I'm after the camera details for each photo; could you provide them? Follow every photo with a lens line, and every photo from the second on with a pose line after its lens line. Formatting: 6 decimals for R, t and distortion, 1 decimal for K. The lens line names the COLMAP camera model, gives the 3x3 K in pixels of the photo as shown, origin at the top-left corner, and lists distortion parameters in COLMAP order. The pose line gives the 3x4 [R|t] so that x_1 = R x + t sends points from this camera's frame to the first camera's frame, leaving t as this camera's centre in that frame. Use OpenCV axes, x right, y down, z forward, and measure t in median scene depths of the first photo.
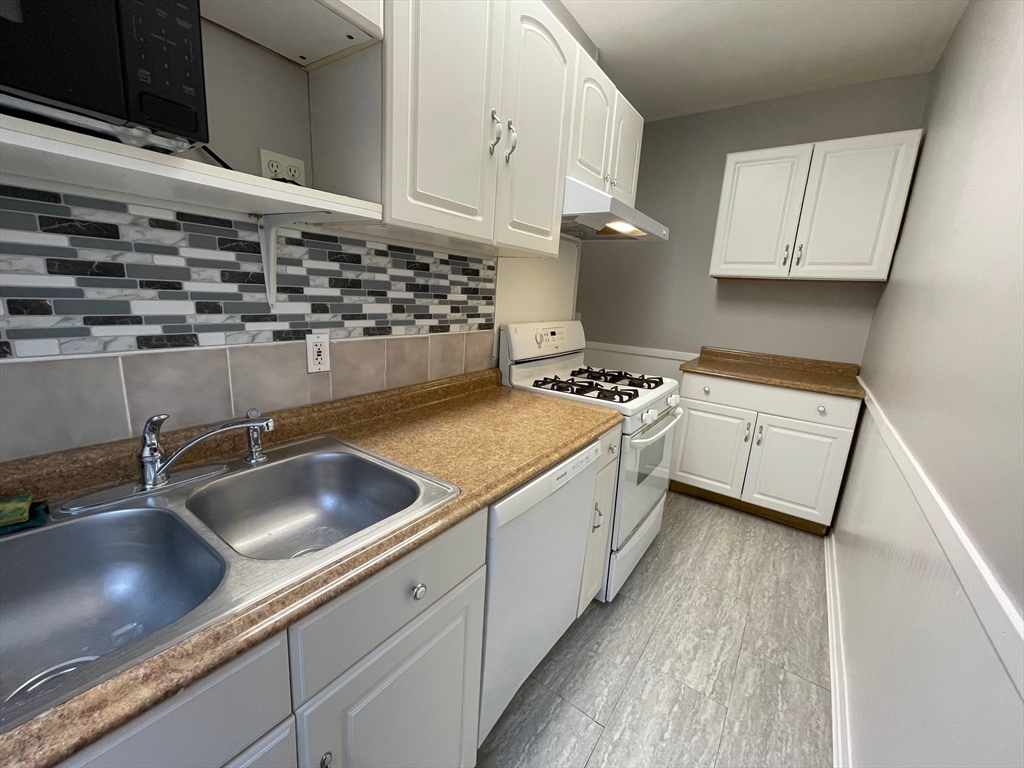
lens RADIAL K [[414.9, 0, 512.0], [0, 414.9, 384.0], [0, 0, 1]] dist [-0.007457, 0.003479]
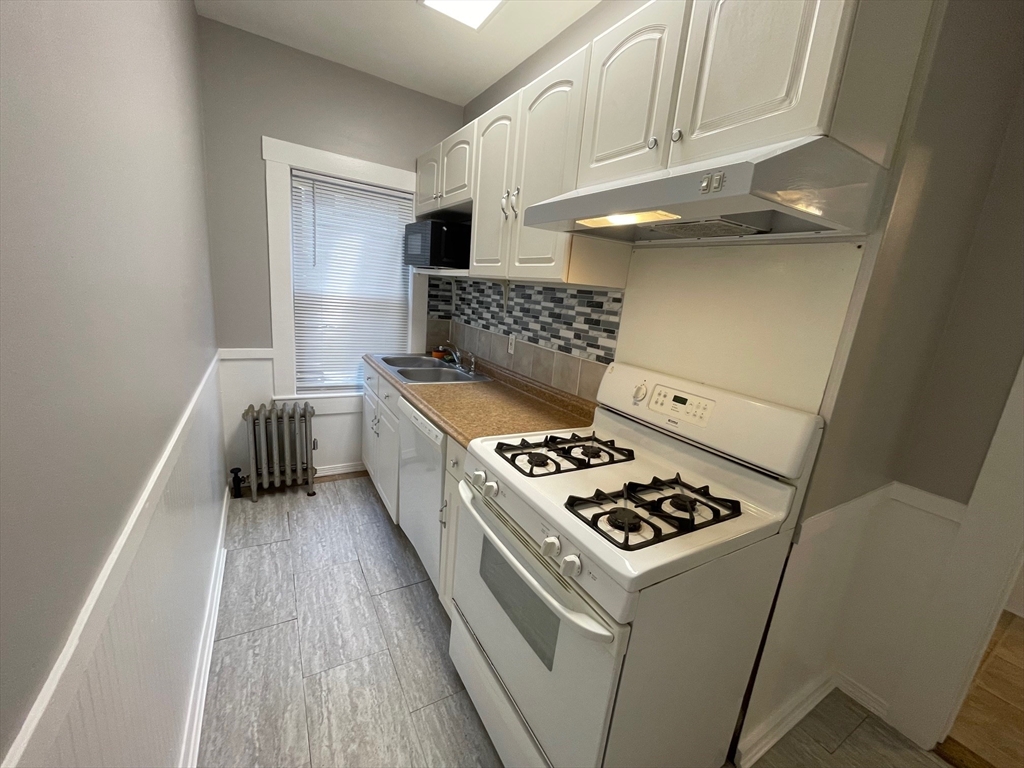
lens RADIAL K [[414.9, 0, 512.0], [0, 414.9, 384.0], [0, 0, 1]] dist [-0.007457, 0.003479]
pose [[-0.399773, 0.107758, -0.910258, 1.041501], [-0.309563, 0.918846, 0.244731, -0.296479], [0.862759, 0.379619, -0.333972, 1.337555]]
